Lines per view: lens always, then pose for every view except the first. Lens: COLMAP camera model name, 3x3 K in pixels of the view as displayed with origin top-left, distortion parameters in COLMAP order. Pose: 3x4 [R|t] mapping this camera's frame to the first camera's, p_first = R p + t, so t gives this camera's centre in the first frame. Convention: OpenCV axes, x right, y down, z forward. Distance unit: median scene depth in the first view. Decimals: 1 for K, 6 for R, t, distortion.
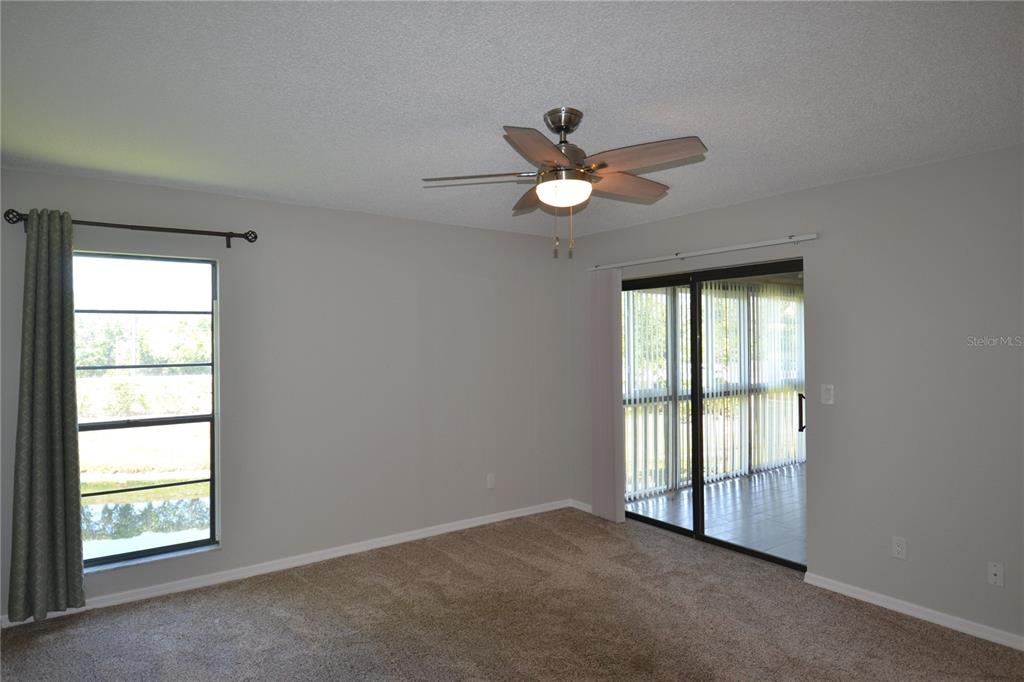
lens RADIAL K [[599.4, 0, 511.9], [0, 599.4, 339.6], [0, 0, 1]] dist [0.001898, -0.024206]
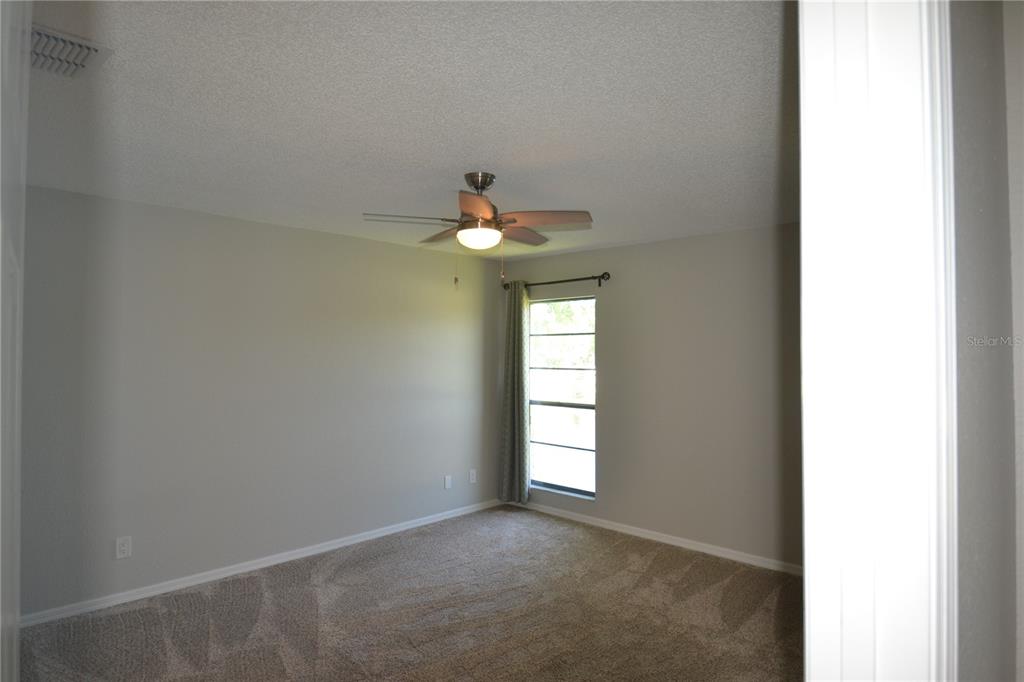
lens RADIAL K [[599.4, 0, 507.9], [0, 599.4, 340.4], [0, 0, 1]] dist [0.001898, -0.024206]
pose [[0.192399, -0.000919, -0.981316, 0.907934], [-0.002030, 0.999997, -0.001334, -0.027076], [0.981315, 0.002248, 0.192396, 0.559478]]
